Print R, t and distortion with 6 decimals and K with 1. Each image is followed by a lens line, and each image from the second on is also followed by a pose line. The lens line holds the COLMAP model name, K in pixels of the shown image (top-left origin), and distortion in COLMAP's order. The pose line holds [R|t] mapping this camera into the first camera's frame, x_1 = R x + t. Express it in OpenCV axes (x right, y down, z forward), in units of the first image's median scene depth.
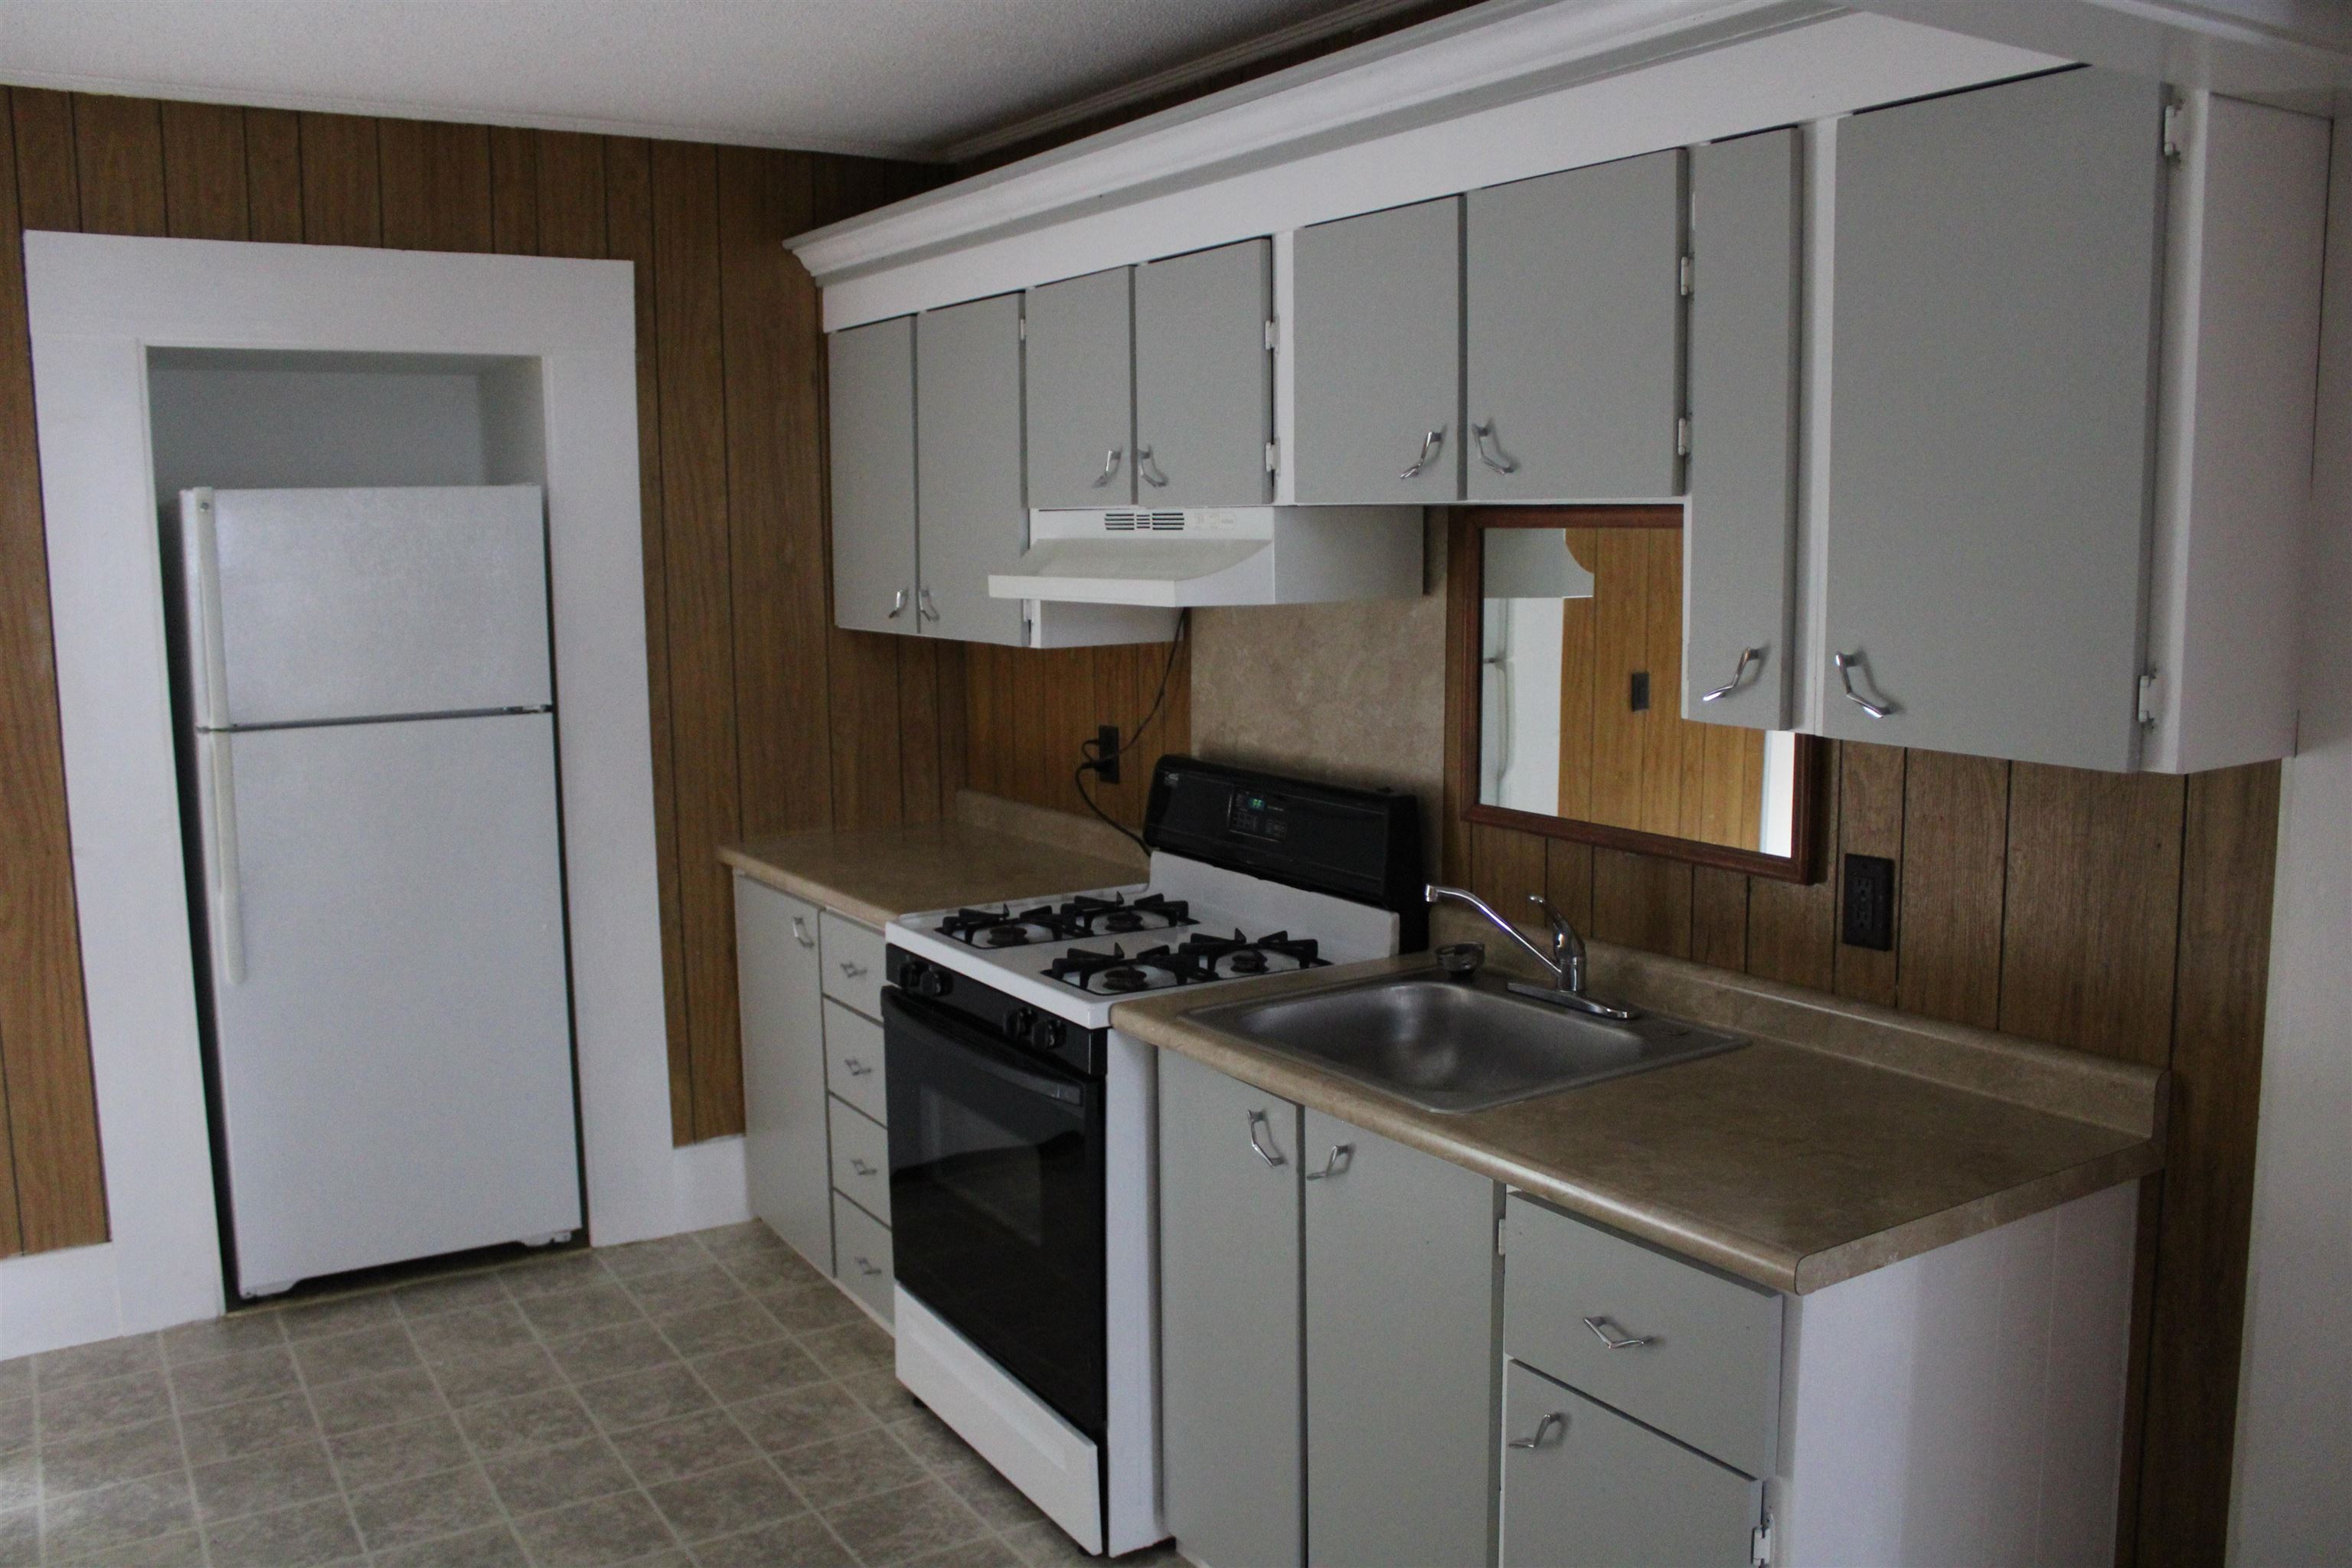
lens RADIAL K [[1975.6, 0, 1171.9], [0, 1975.6, 789.7], [0, 0, 1]] dist [-0.171858, 0.172131]
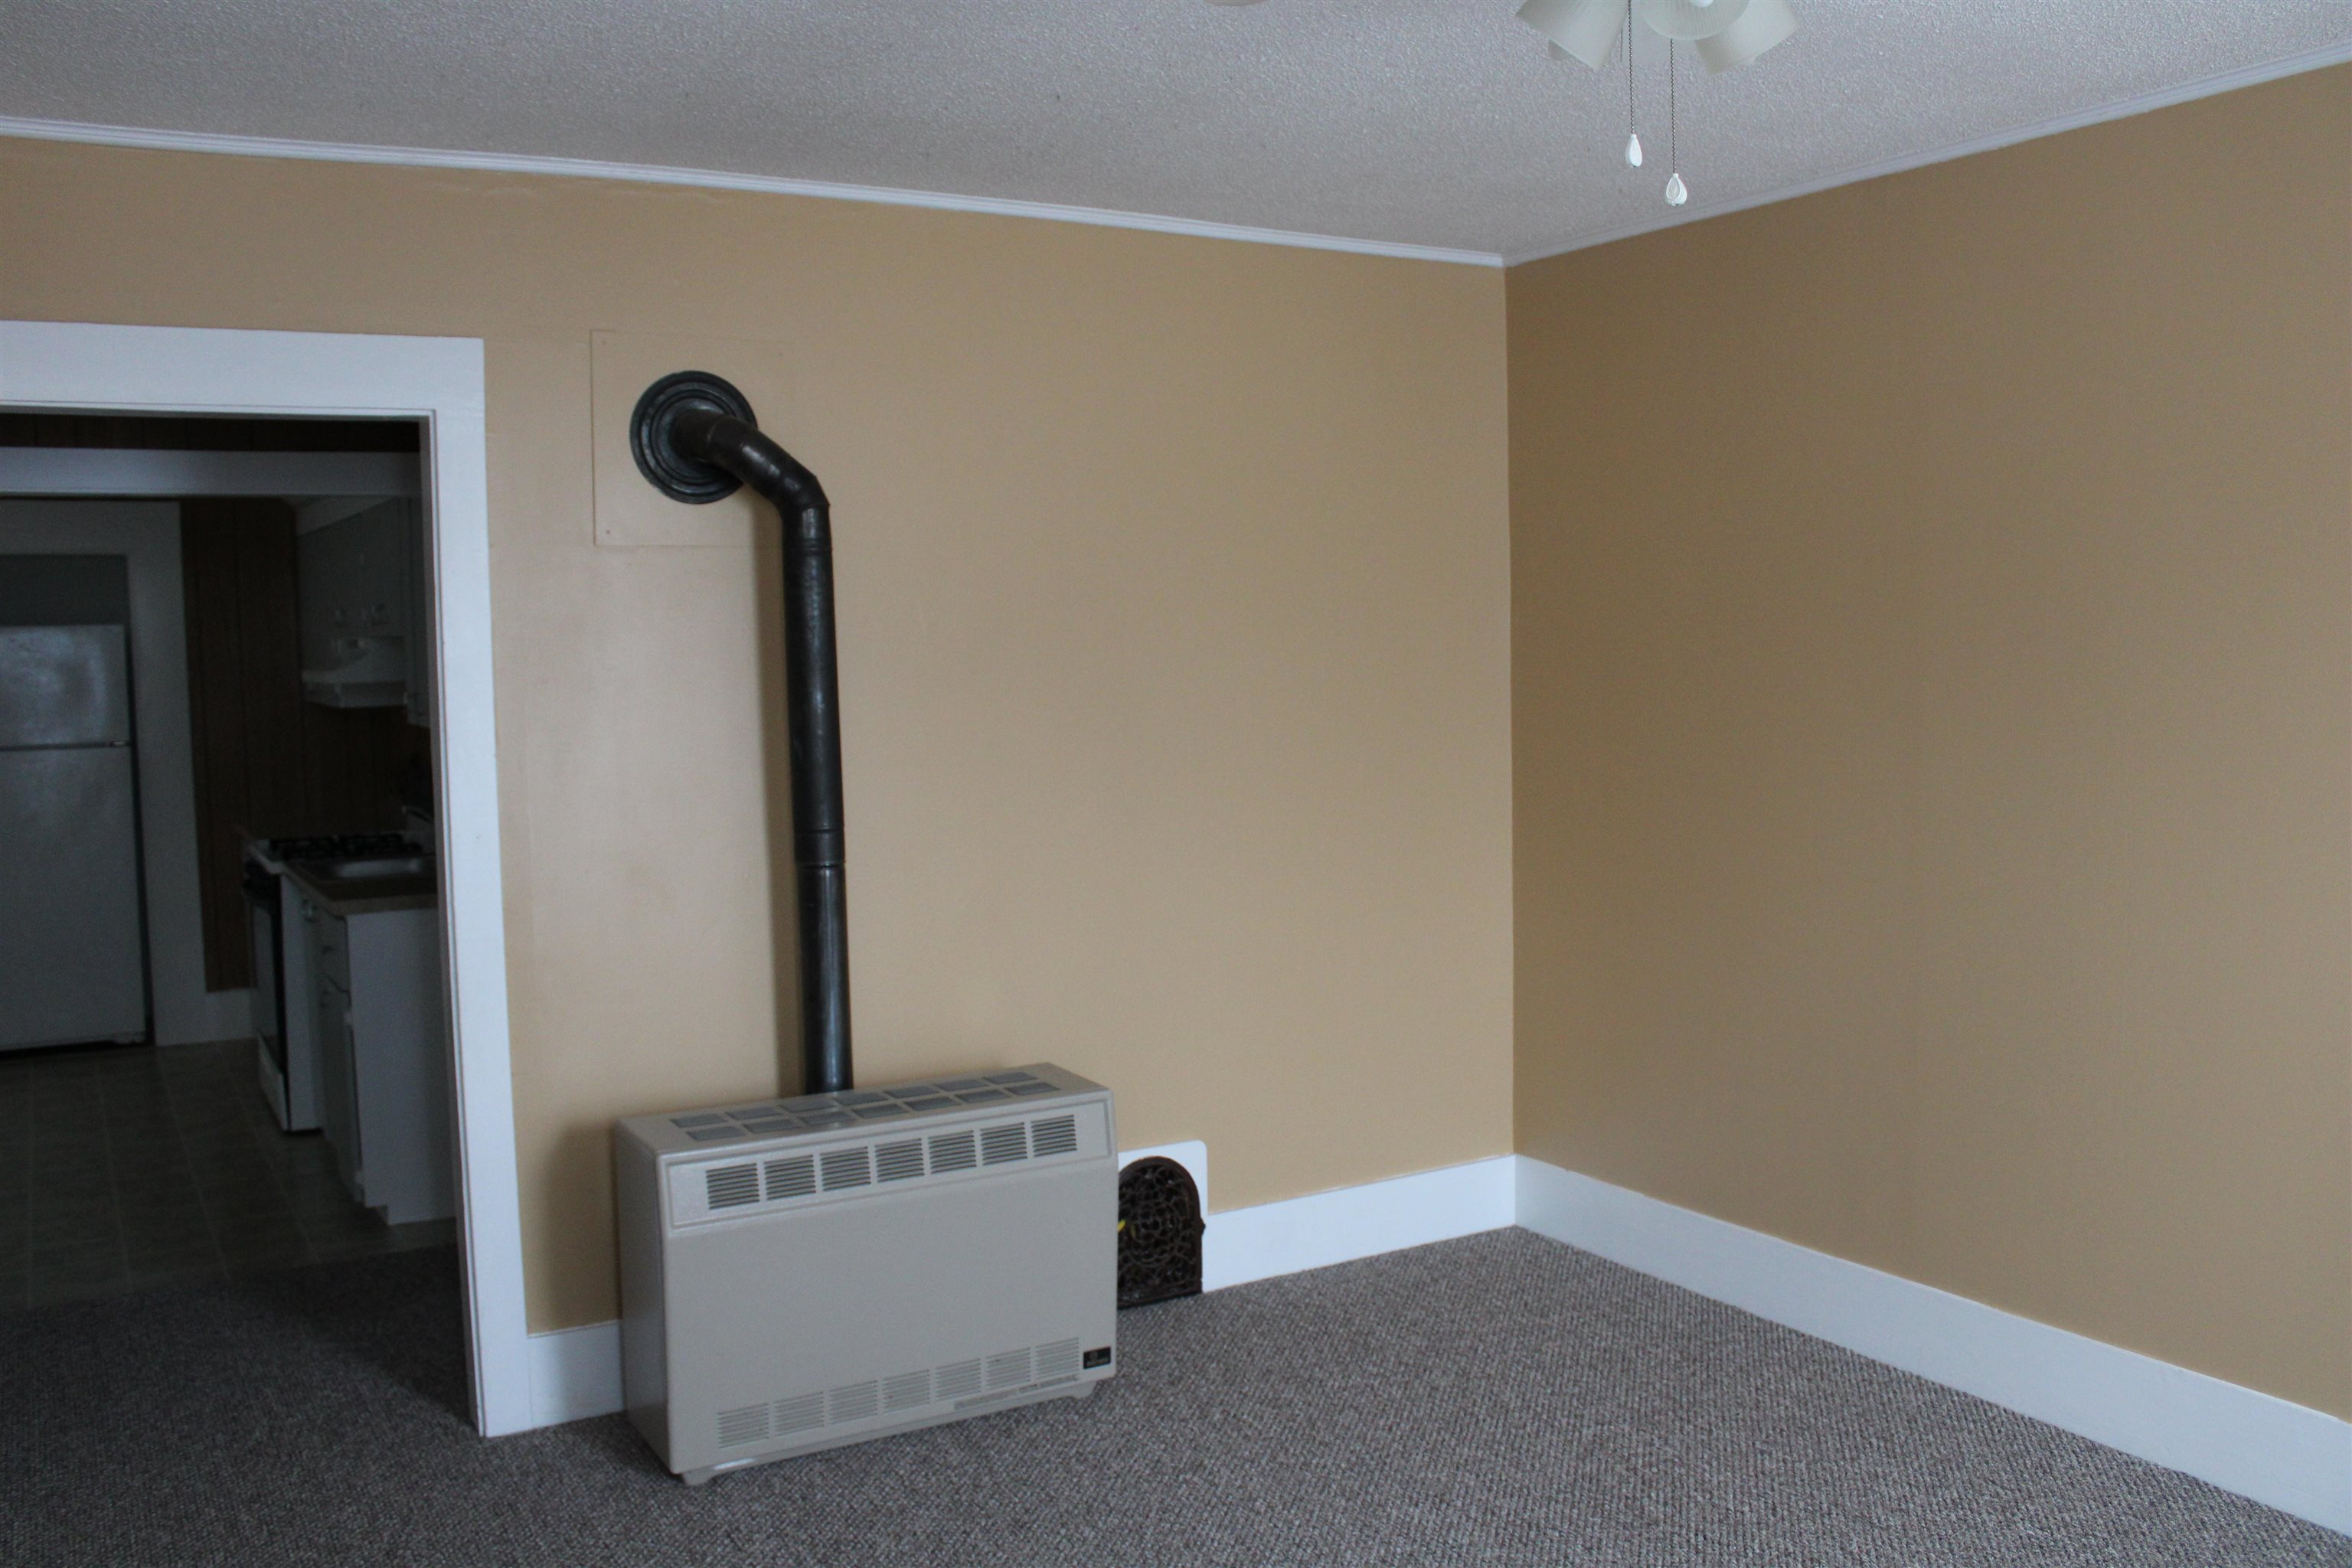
lens RADIAL K [[2004.3, 0, 1169.3], [0, 2004.3, 797.4], [0, 0, 1]] dist [-0.165072, 0.164964]
pose [[0.999450, 0.003009, -0.033036, 0.817922], [-0.004717, 0.998650, -0.051724, 0.113412], [0.032836, 0.051852, 0.998115, -0.900039]]
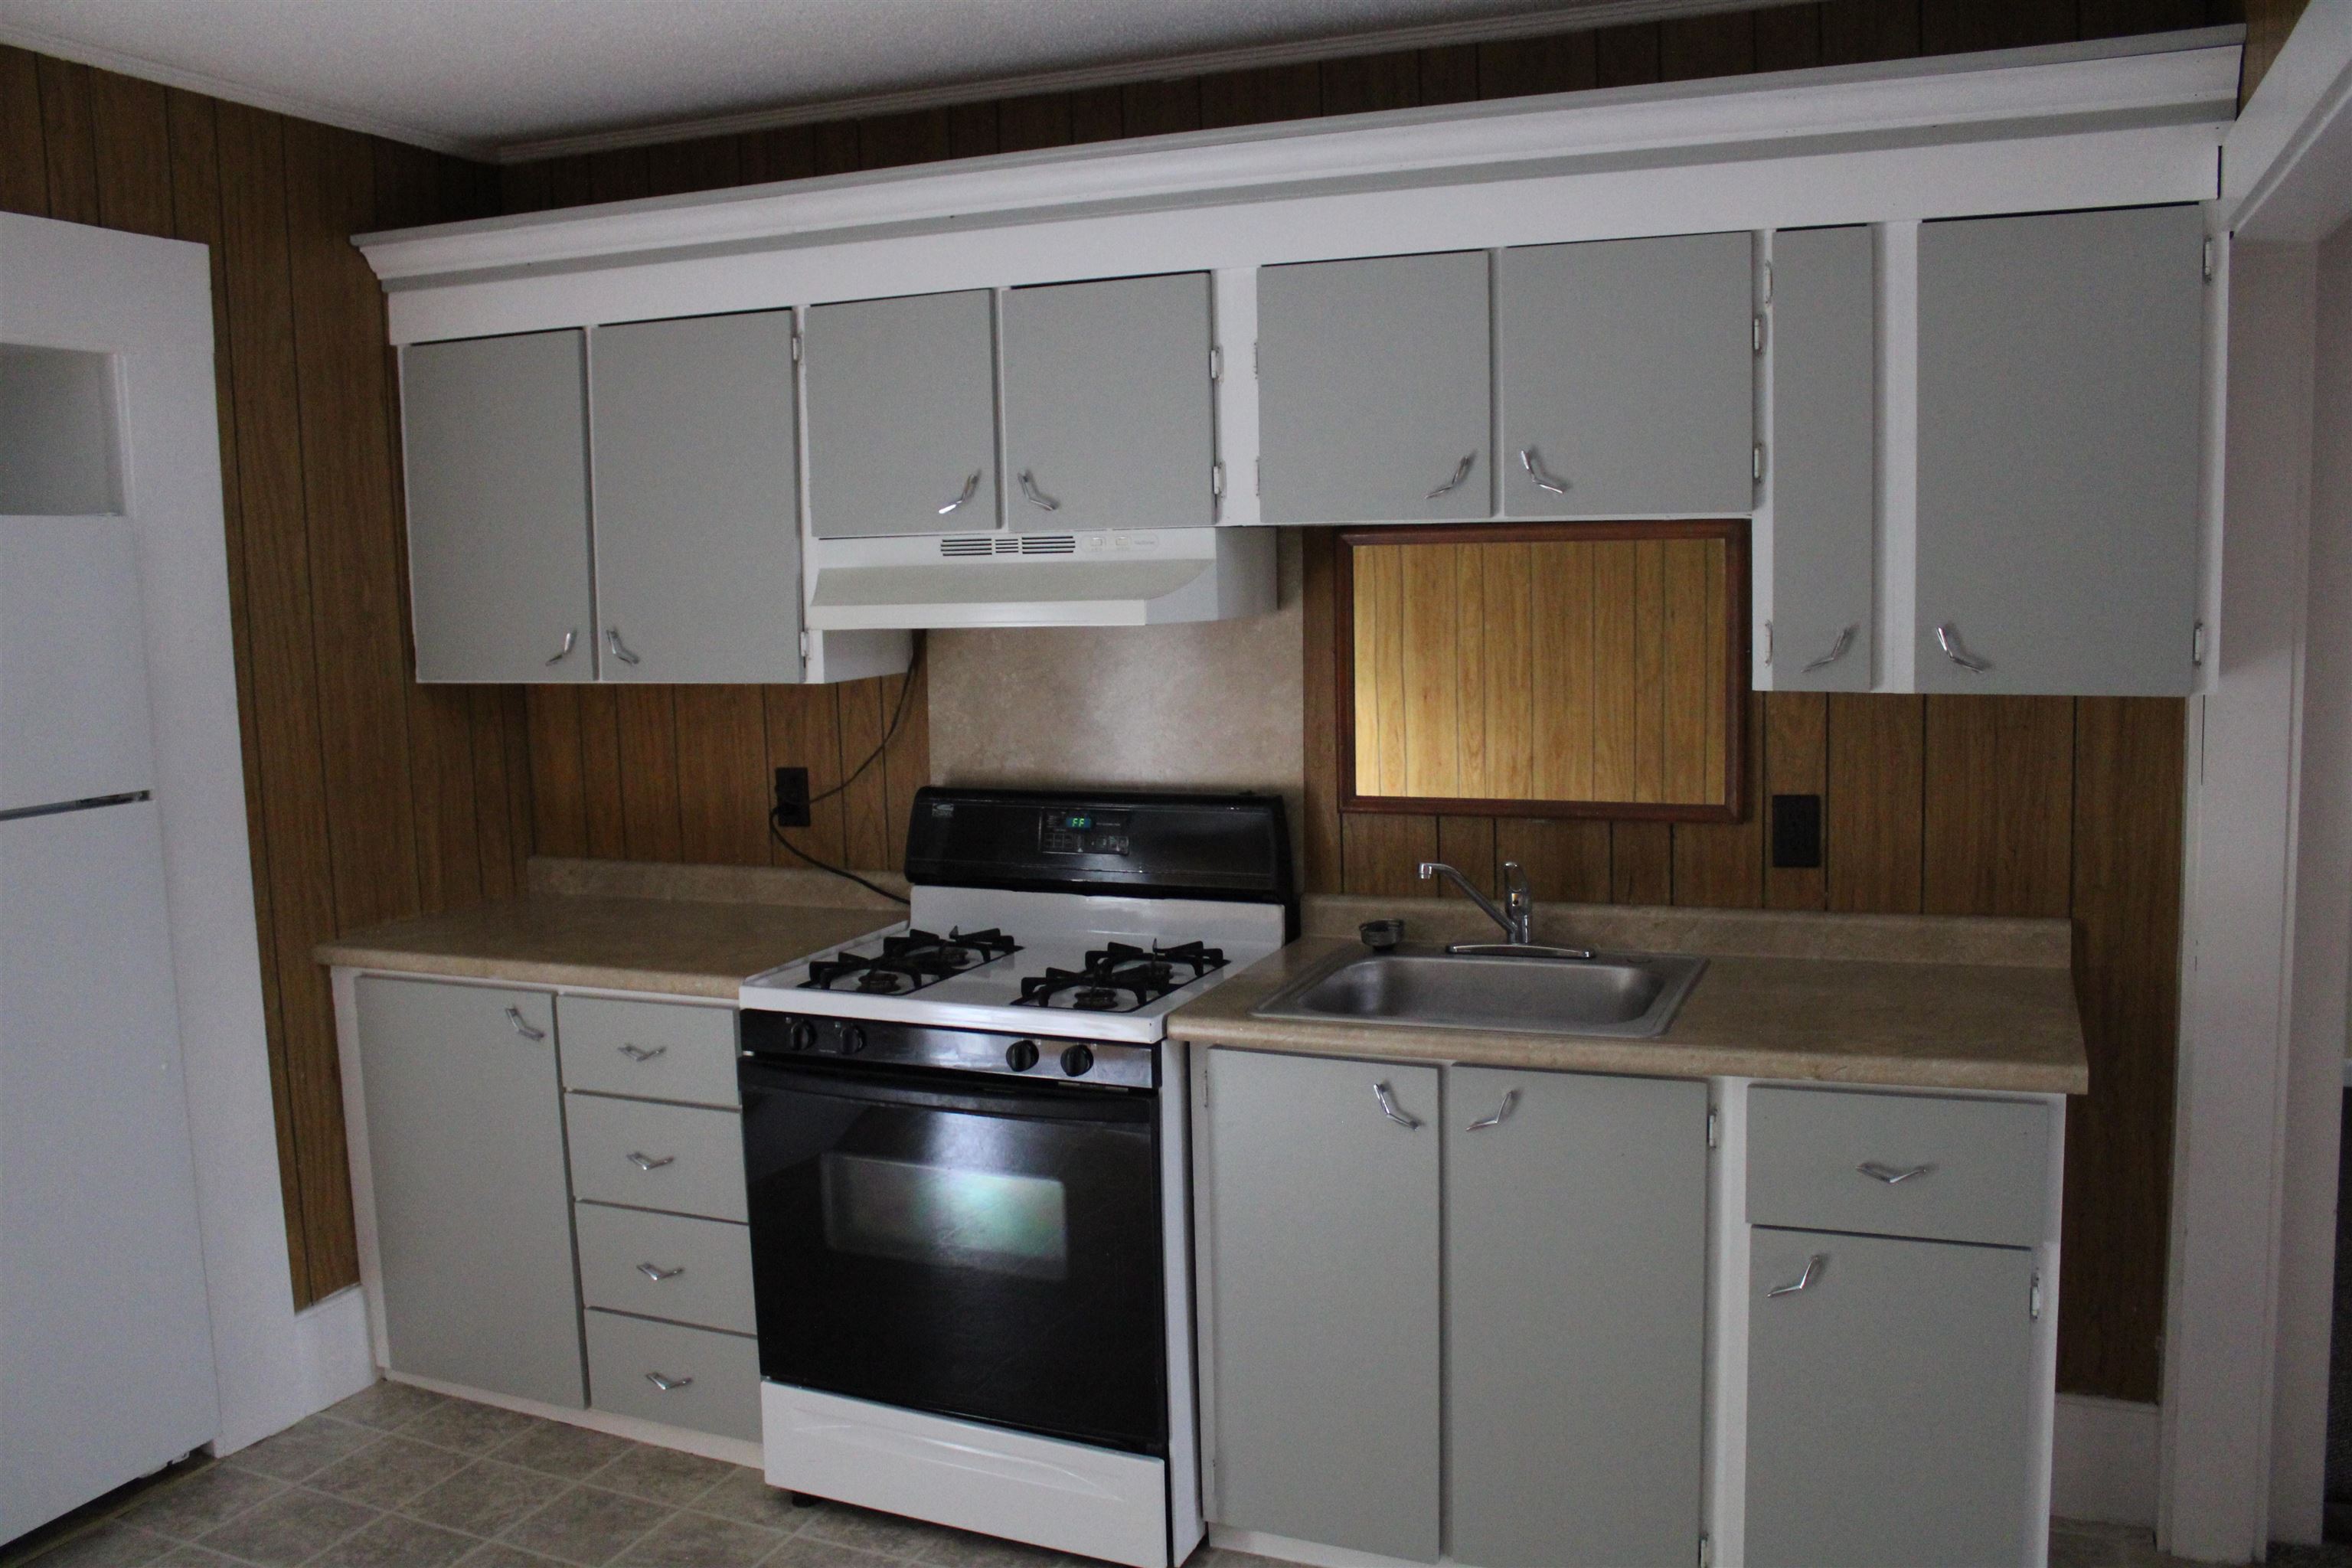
lens RADIAL K [[1975.6, 0, 1171.9], [0, 1975.6, 789.7], [0, 0, 1]] dist [-0.171858, 0.172131]
pose [[0.815659, -0.078492, 0.573183, -0.479094], [0.094181, 0.995552, 0.002308, -0.007117], [-0.570815, 0.052100, 0.819424, 0.129824]]
